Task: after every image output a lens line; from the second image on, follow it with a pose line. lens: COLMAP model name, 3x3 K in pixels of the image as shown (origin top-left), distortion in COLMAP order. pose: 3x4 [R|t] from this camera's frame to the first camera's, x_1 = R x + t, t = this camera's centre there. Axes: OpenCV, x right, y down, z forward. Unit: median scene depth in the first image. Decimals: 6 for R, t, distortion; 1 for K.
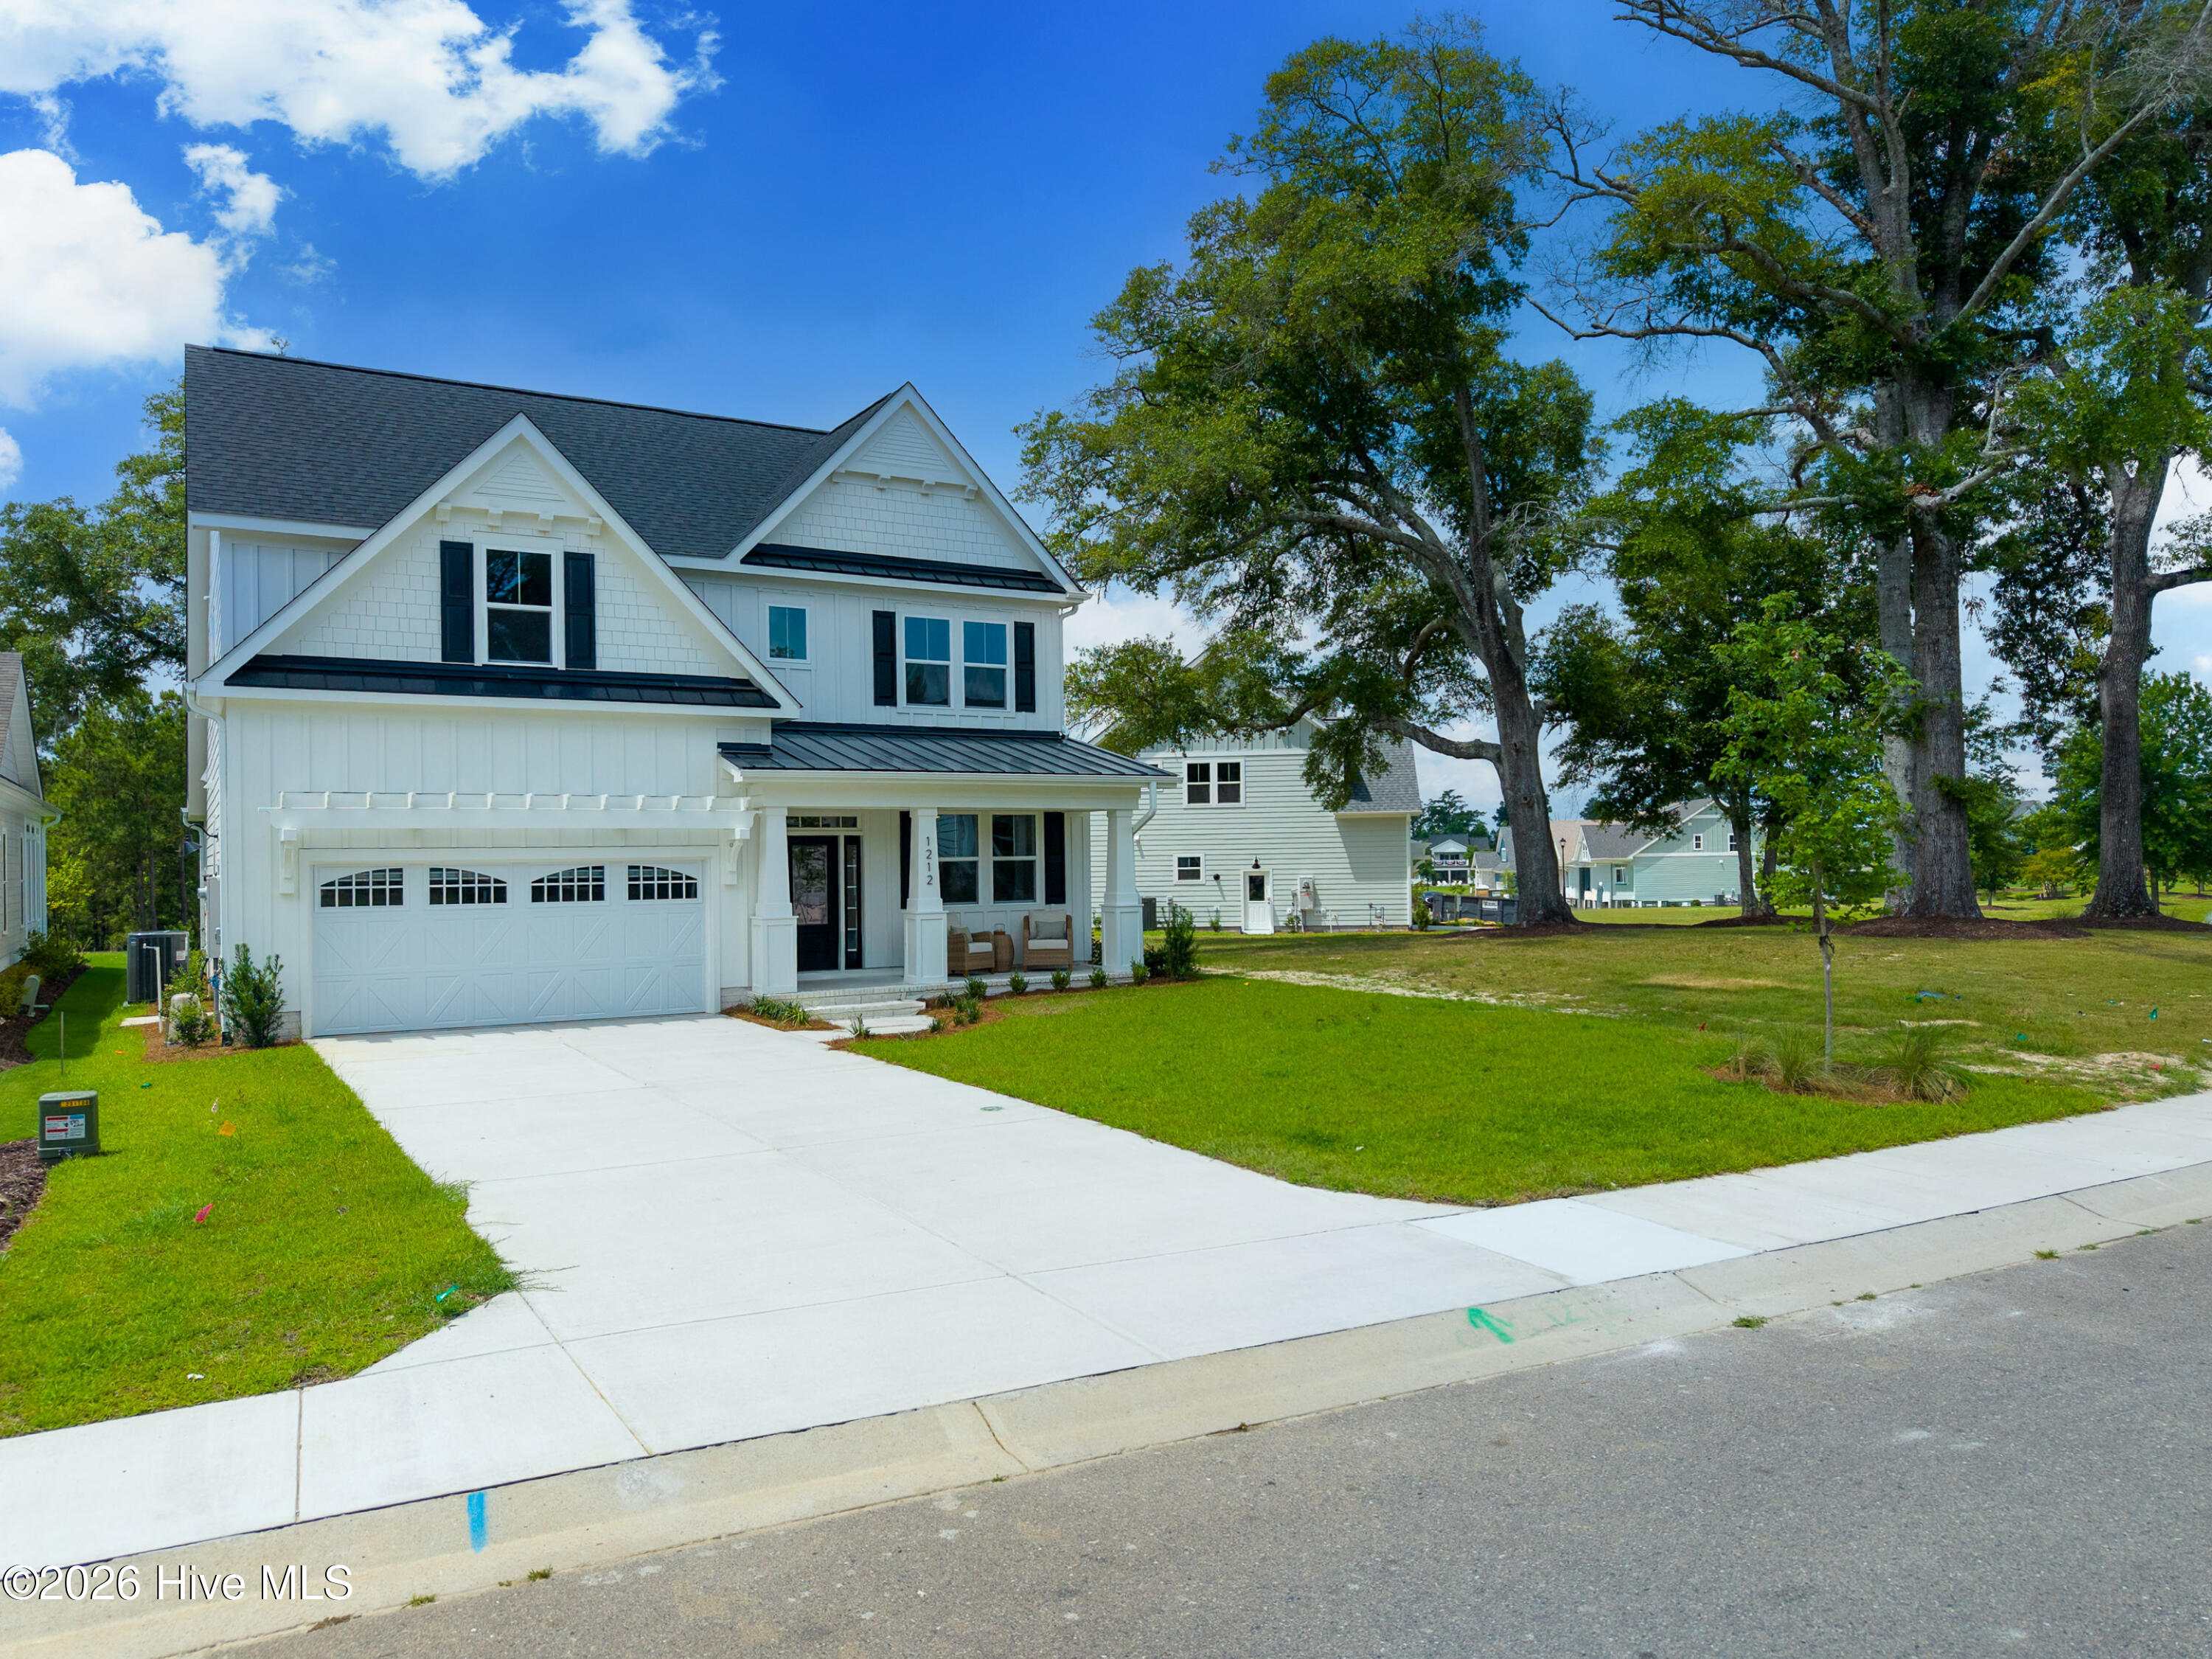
lens RADIAL K [[1567.3, 0, 1106.0], [0, 1567.3, 829.5], [0, 0, 1]] dist [0.075844, -0.151929]
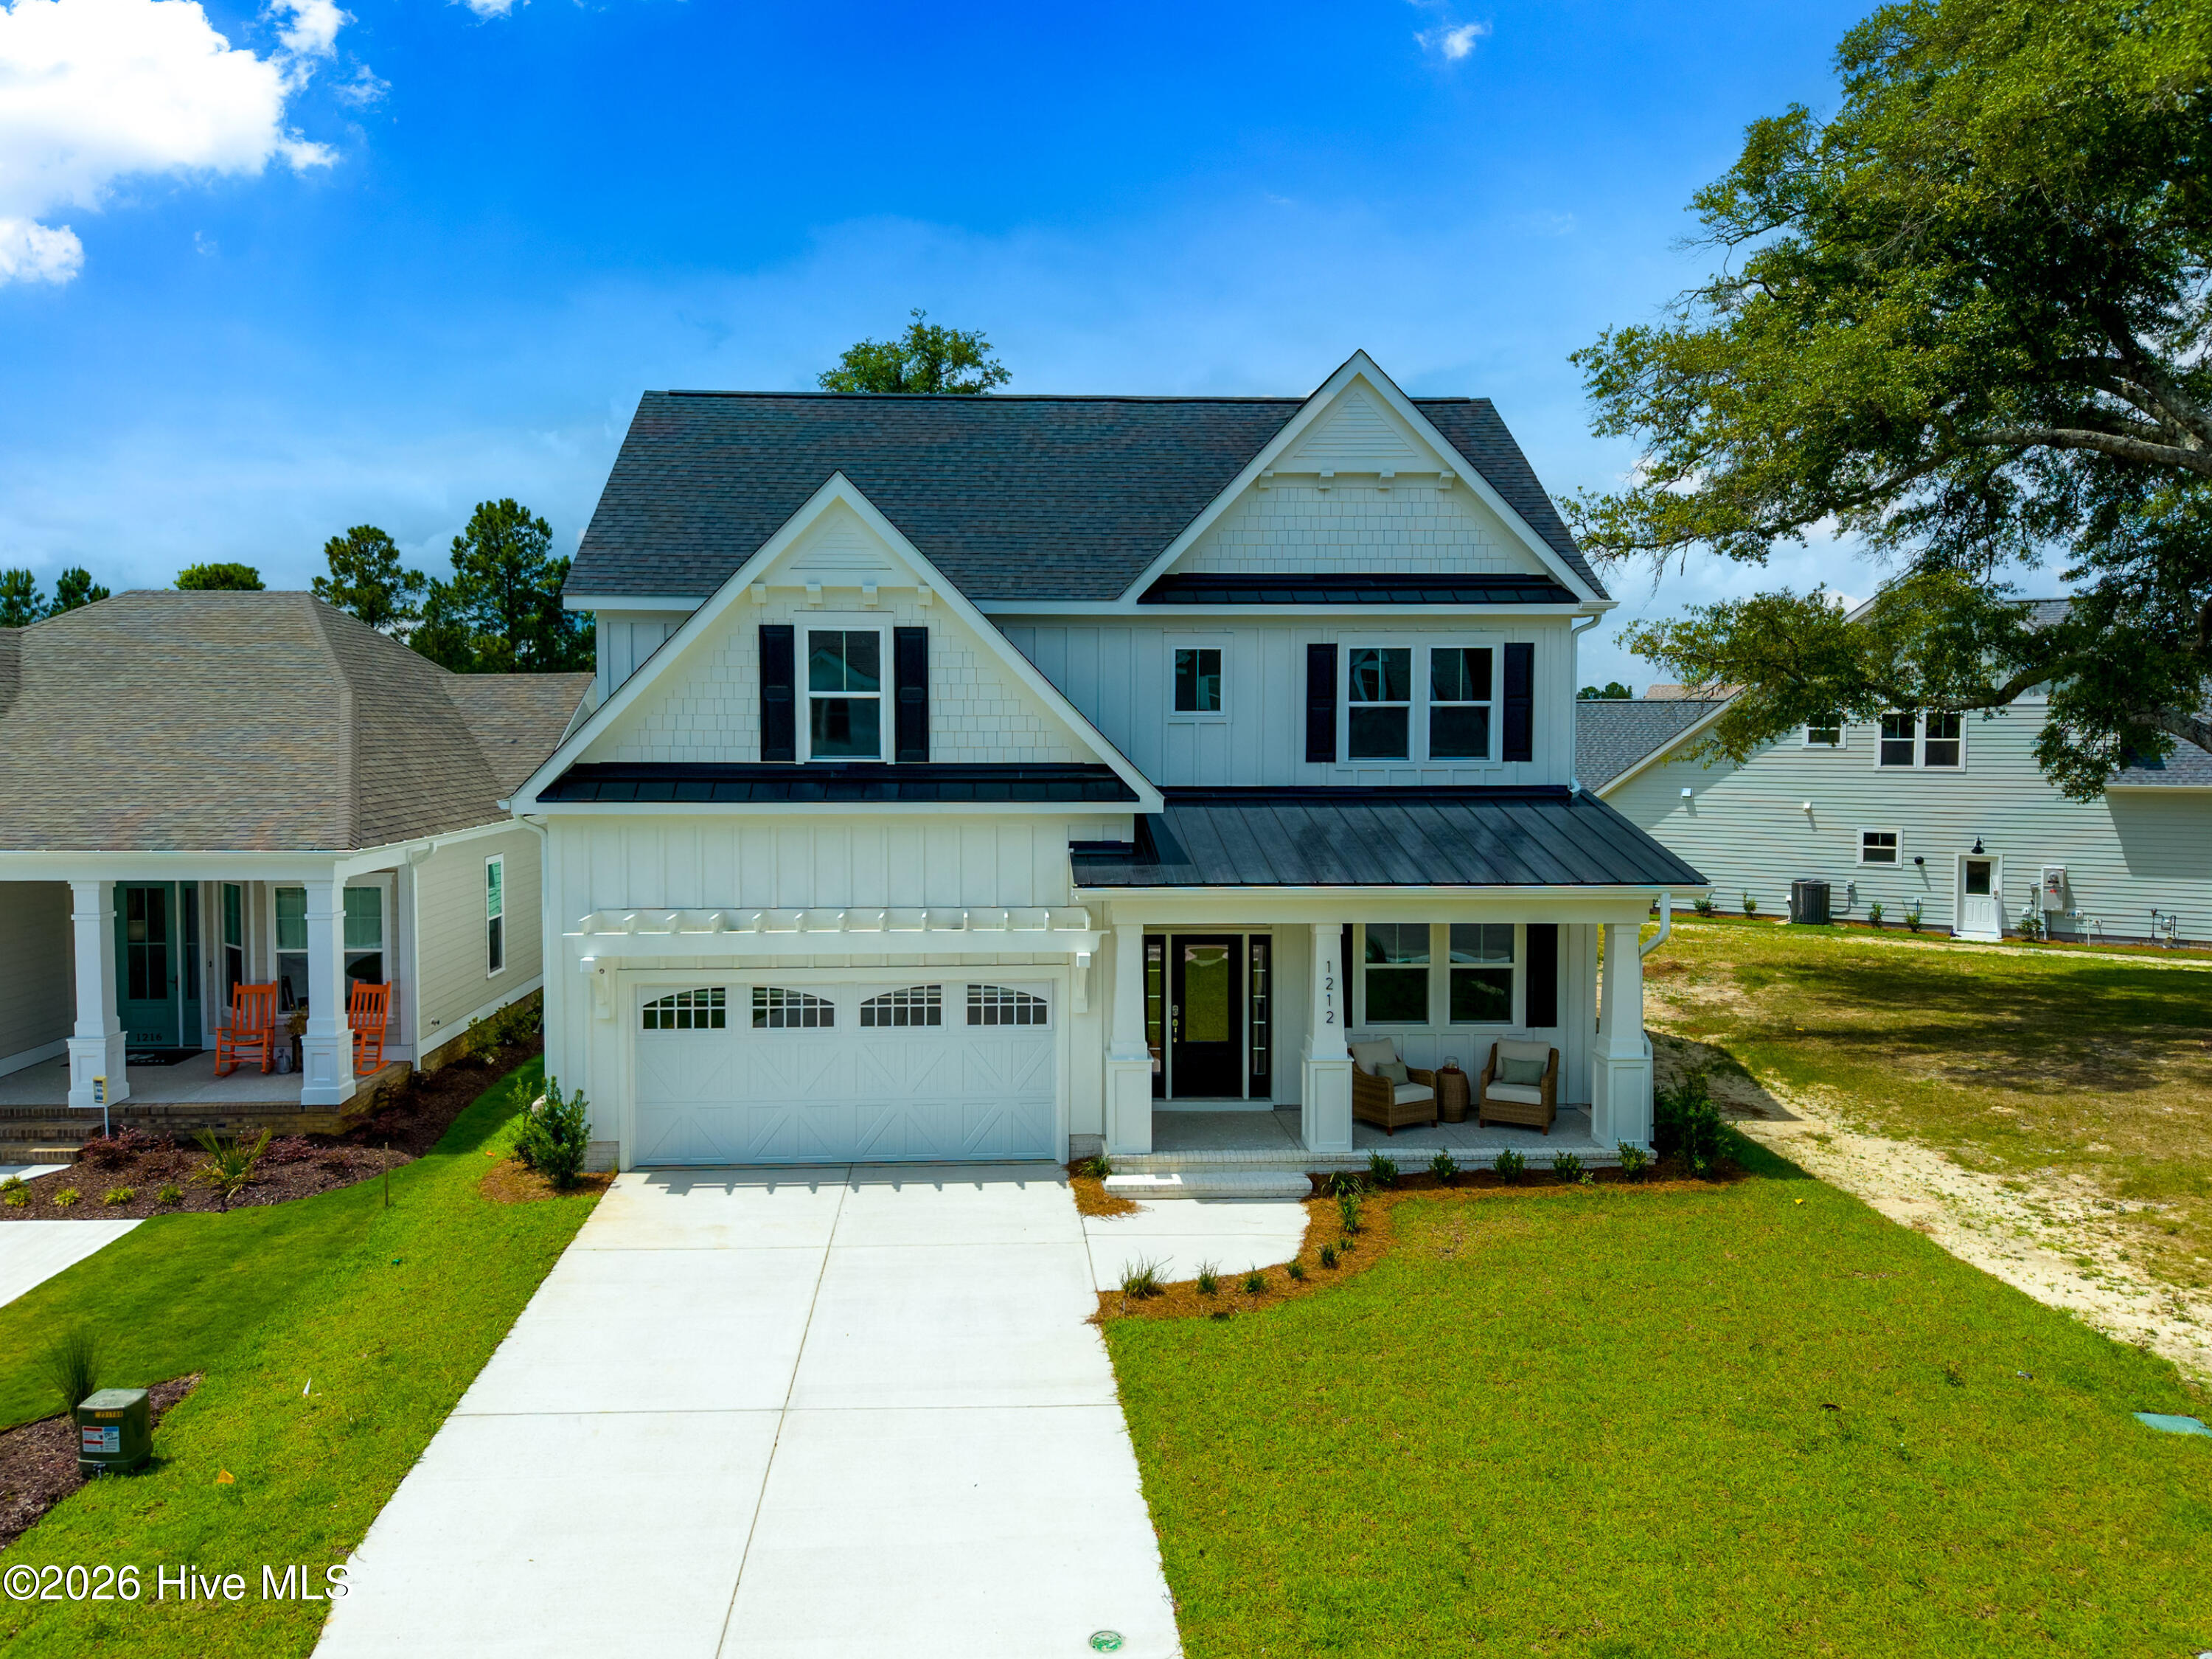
lens RADIAL K [[1538.4, 0, 1040.0], [0, 1538.4, 784.7], [0, 0, 1]] dist [0.086097, -0.108902]
pose [[0.883950, 0.026827, -0.466812, 0.101488], [-0.001076, 0.998467, 0.055344, -0.111114], [0.467581, -0.048420, 0.882623, 0.235198]]
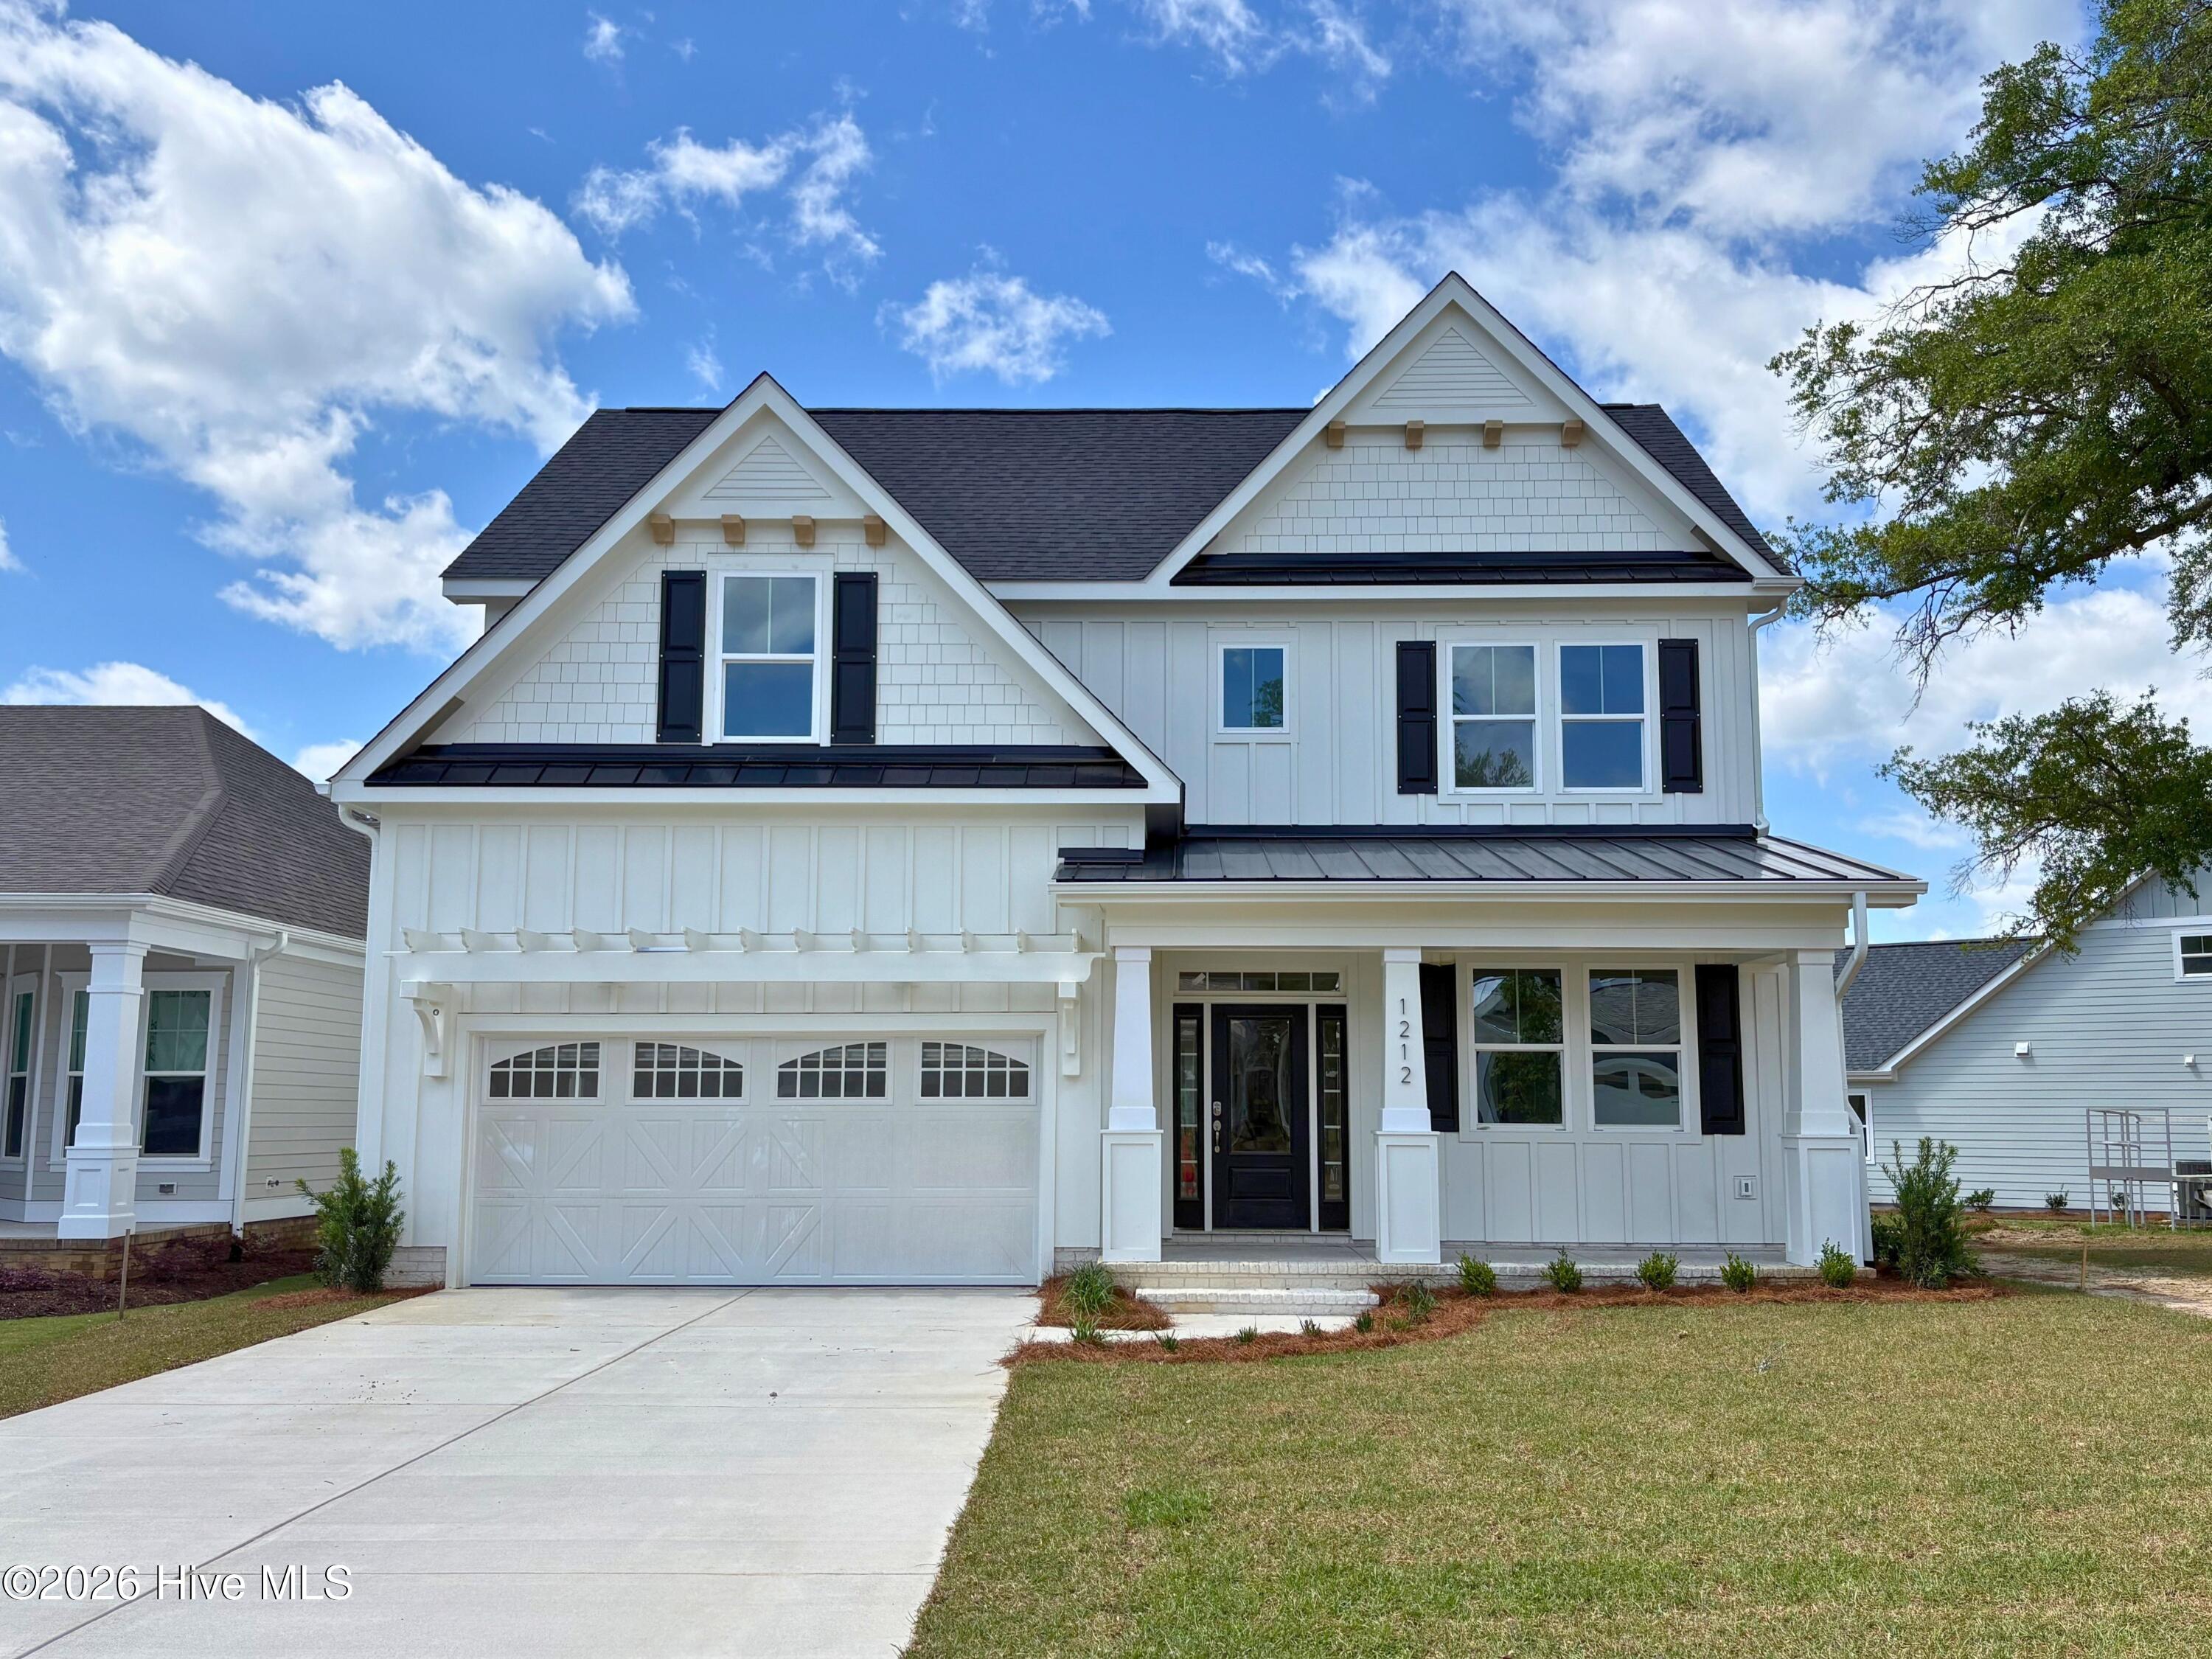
lens RADIAL K [[1954.9, 0, 1114.5], [0, 1954.9, 855.8], [0, 0, 1]] dist [0.109037, -0.143441]
pose [[0.853463, -0.055169, -0.518225, 0.150987], [-0.003132, 0.993820, -0.110957, 0.029605], [0.521144, 0.096321, 0.848016, 0.298968]]
